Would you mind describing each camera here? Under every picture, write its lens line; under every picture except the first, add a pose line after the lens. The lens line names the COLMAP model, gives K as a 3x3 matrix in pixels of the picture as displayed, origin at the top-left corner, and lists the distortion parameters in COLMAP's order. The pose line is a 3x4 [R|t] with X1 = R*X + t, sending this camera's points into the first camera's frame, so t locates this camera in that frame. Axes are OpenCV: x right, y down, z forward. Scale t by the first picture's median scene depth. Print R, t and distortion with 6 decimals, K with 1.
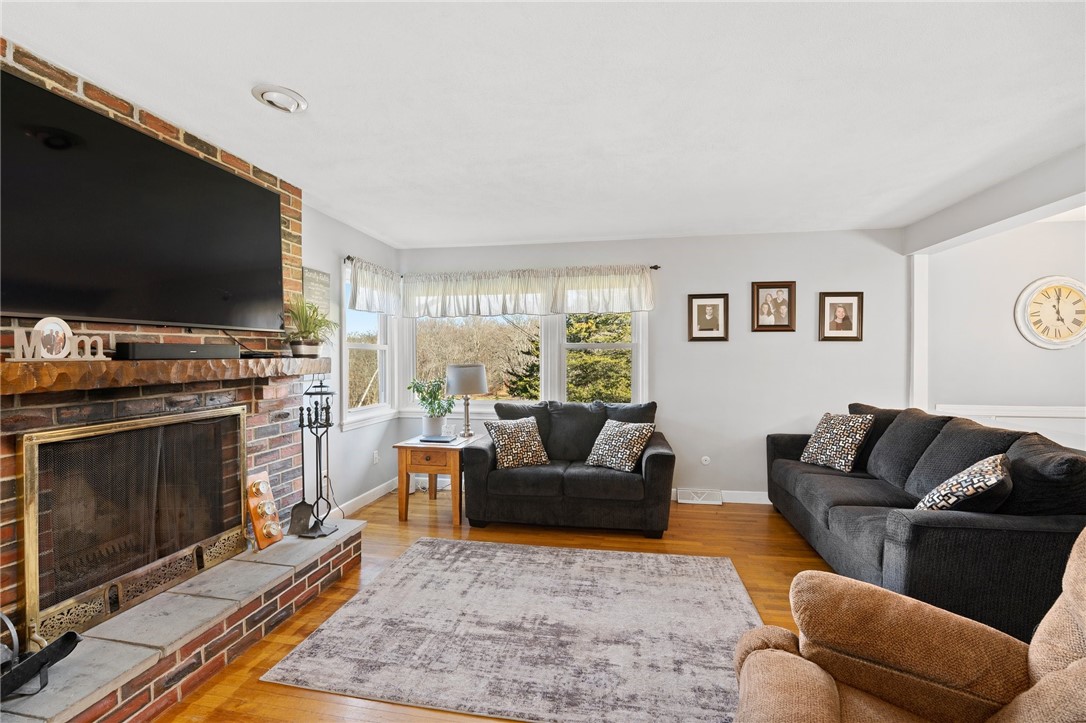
lens RADIAL K [[457.9, 0, 544.9], [0, 457.9, 364.5], [0, 0, 1]] dist [-0.021749, 0.000213]
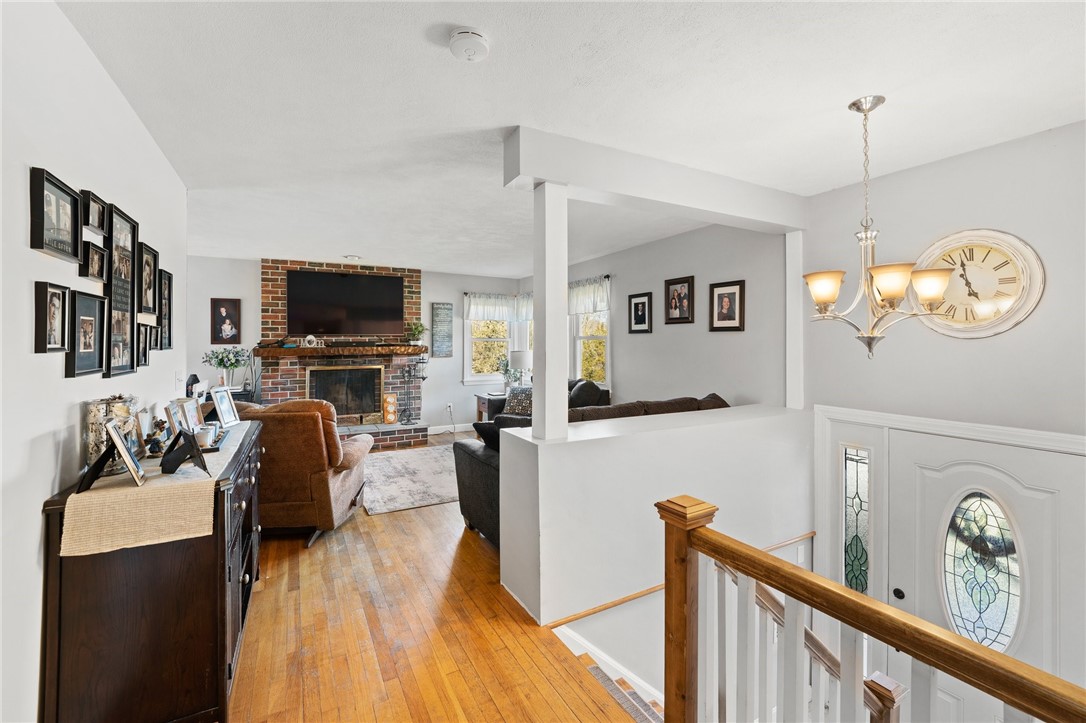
lens RADIAL K [[466.3, 0, 538.8], [0, 466.3, 333.5], [0, 0, 1]] dist [-0.001098, -0.000087]
pose [[0.615535, -0.015903, -0.787949, 1.637710], [-0.012141, 0.999486, -0.029656, -0.016430], [0.788016, 0.027821, 0.615026, 0.072135]]
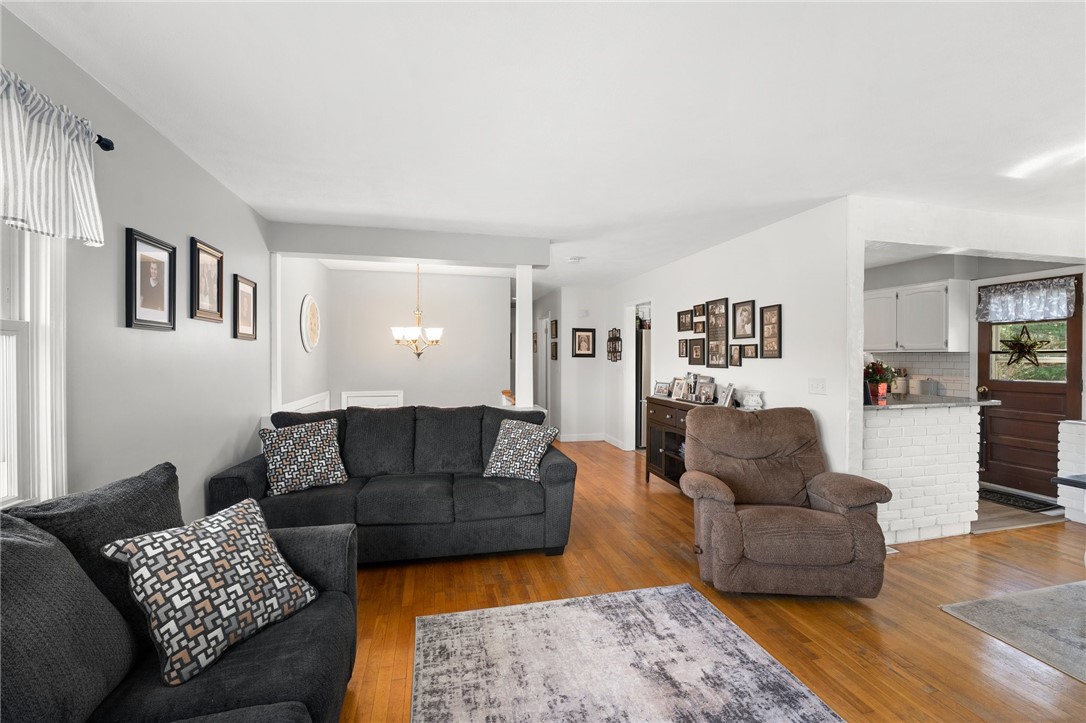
lens RADIAL K [[452.6, 0, 550.7], [0, 452.6, 358.5], [0, 0, 1]] dist [-0.011906, -0.000423]
pose [[-0.400219, -0.001930, 0.916417, -0.409665], [0.015031, 0.999849, 0.008670, -0.023781], [-0.916296, 0.017245, -0.400130, 1.133739]]
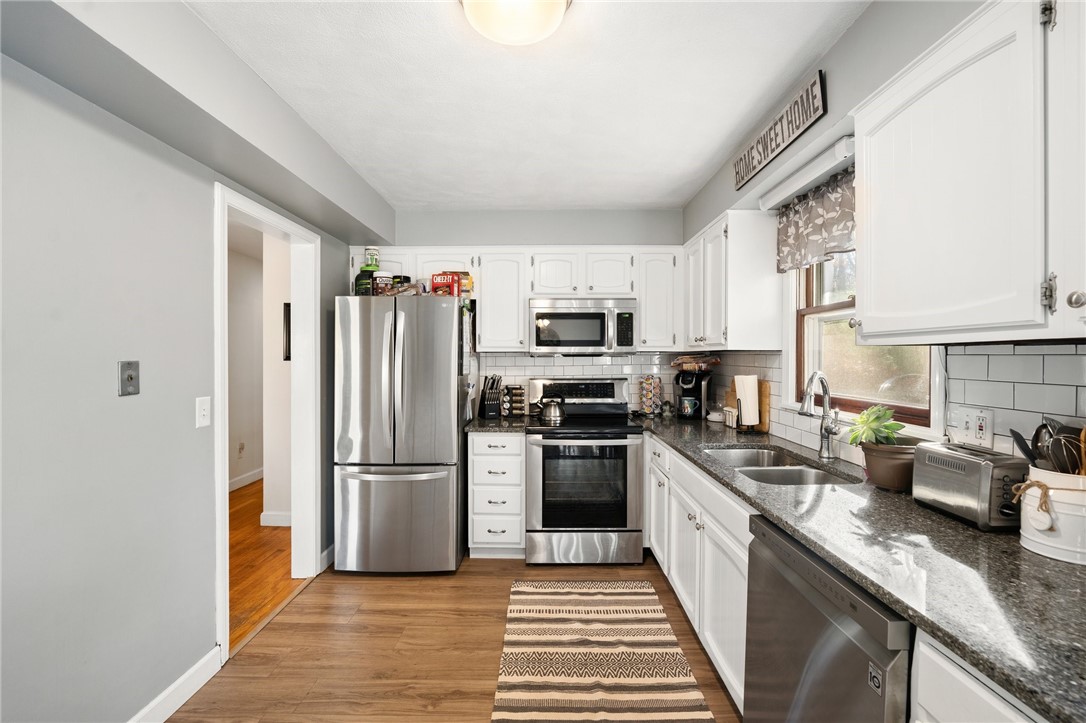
lens RADIAL K [[463.5, 0, 543.0], [0, 463.5, 361.5], [0, 0, 1]] dist [-0.017865, 0.000146]
pose [[-0.171066, -0.006639, 0.985237, 0.441511], [0.016158, 0.999824, 0.009542, -0.005042], [-0.985127, 0.017551, -0.170928, -0.466712]]
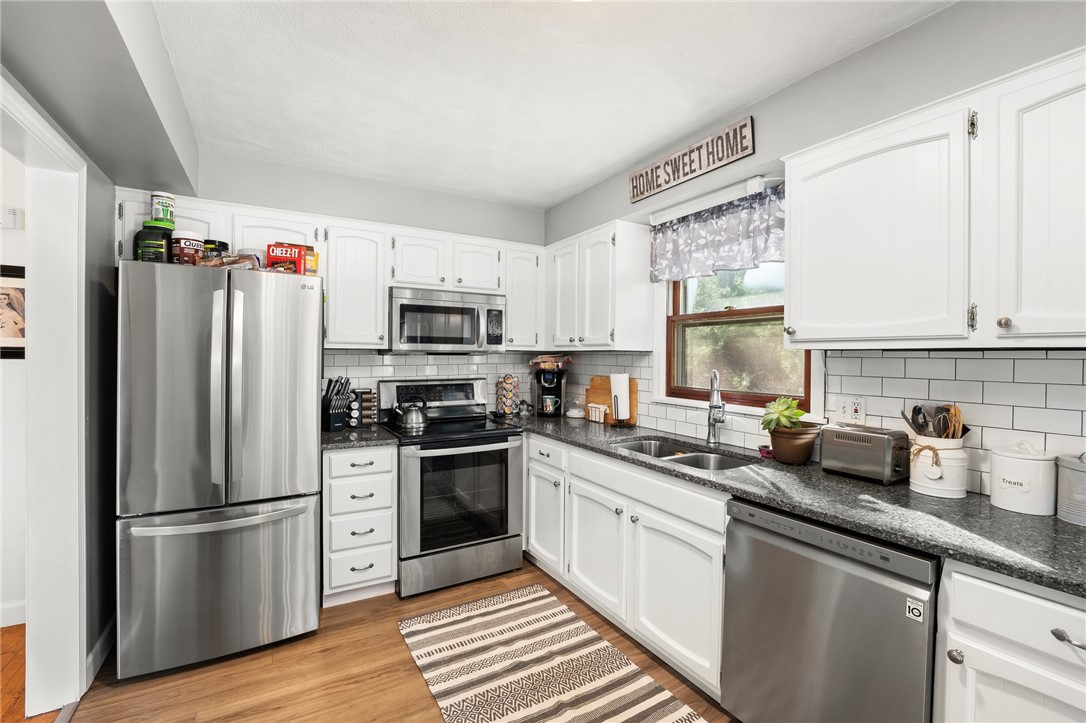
lens RADIAL K [[471.5, 0, 541.0], [0, 471.5, 360.5], [0, 0, 1]] dist [-0.018331, 0.000233]
pose [[-0.650134, -0.009511, 0.759760, 0.615253], [0.006575, 0.999814, 0.018142, -0.010616], [-0.759791, 0.016790, -0.649950, -0.226826]]
